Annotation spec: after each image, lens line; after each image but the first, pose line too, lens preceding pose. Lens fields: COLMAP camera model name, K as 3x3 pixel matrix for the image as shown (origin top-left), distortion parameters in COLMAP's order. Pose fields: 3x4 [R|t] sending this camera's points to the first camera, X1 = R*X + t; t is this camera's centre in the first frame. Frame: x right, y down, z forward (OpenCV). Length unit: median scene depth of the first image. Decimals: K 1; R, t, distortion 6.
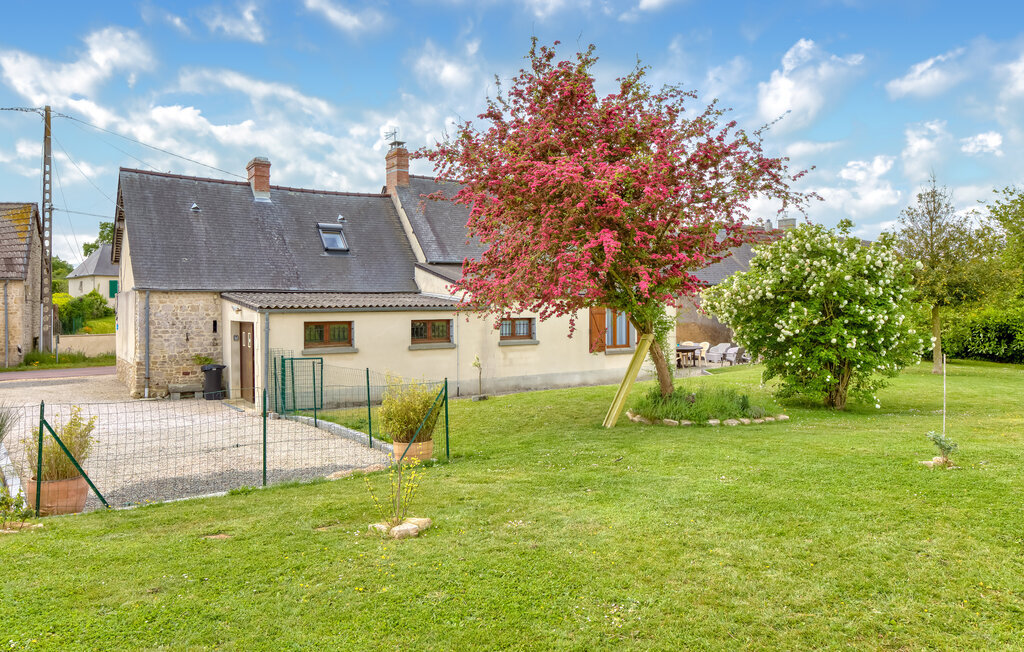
lens RADIAL K [[684.5, 0, 507.9], [0, 684.5, 310.8], [0, 0, 1]] dist [-0.001812, -0.001808]
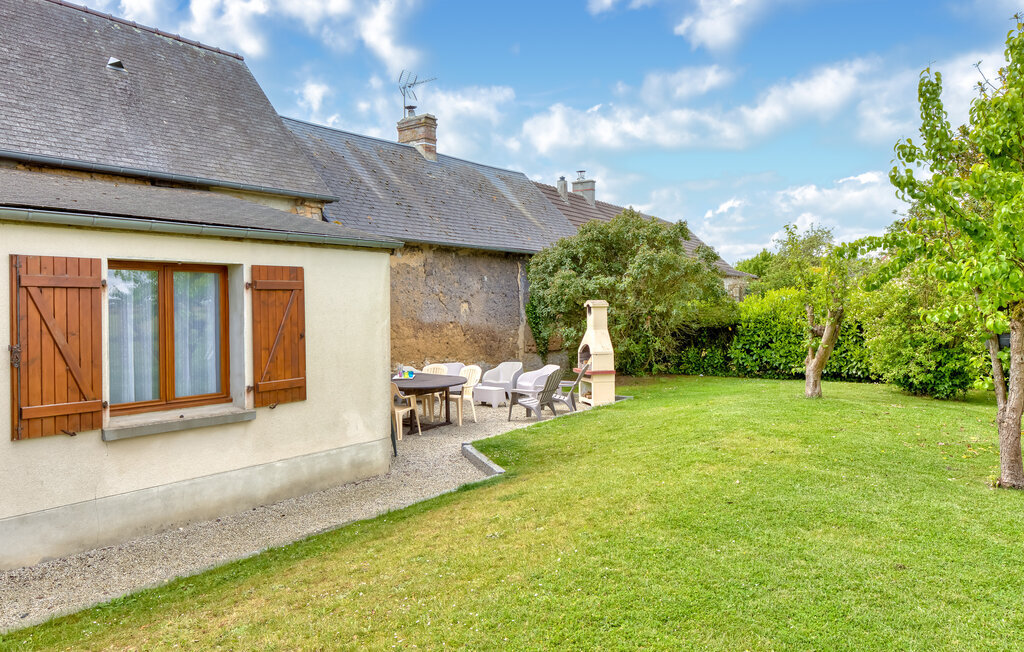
lens RADIAL K [[684.5, 0, 507.9], [0, 684.5, 310.8], [0, 0, 1]] dist [-0.001812, -0.001808]
pose [[0.948995, -0.010240, 0.315124, 0.201987], [0.013447, 0.999878, -0.008005, 0.016827], [-0.315004, 0.011834, 0.949017, 0.675263]]
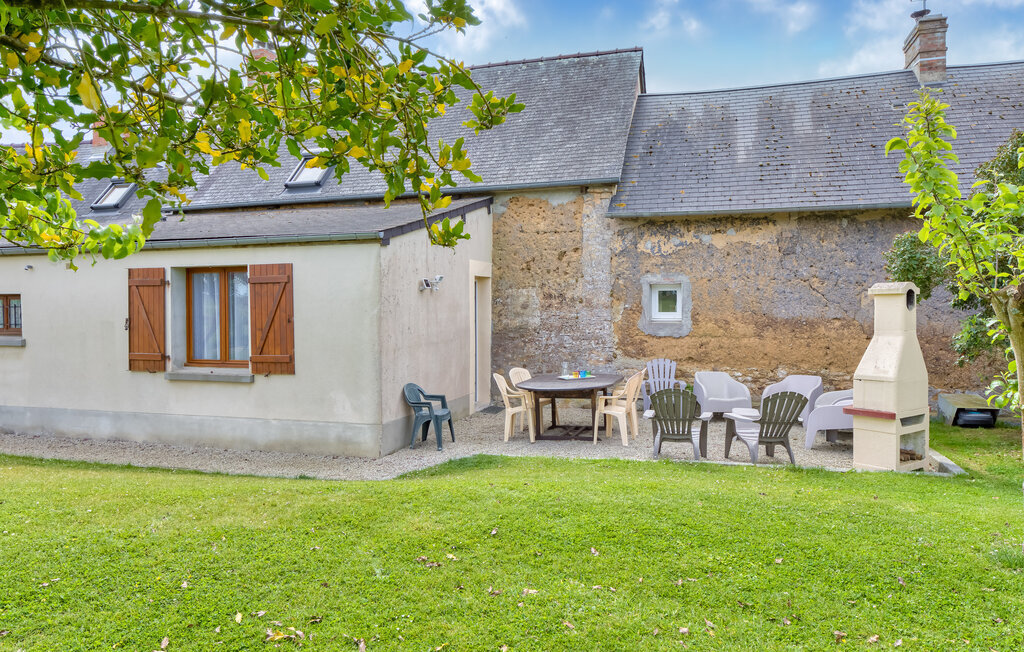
lens RADIAL K [[684.5, 0, 507.9], [0, 684.5, 310.8], [0, 0, 1]] dist [-0.001812, -0.001808]
pose [[0.633082, 0.001523, -0.774083, 0.593723], [-0.006742, 0.999971, -0.003546, 0.019764], [0.774055, 0.007464, 0.633074, 0.863211]]
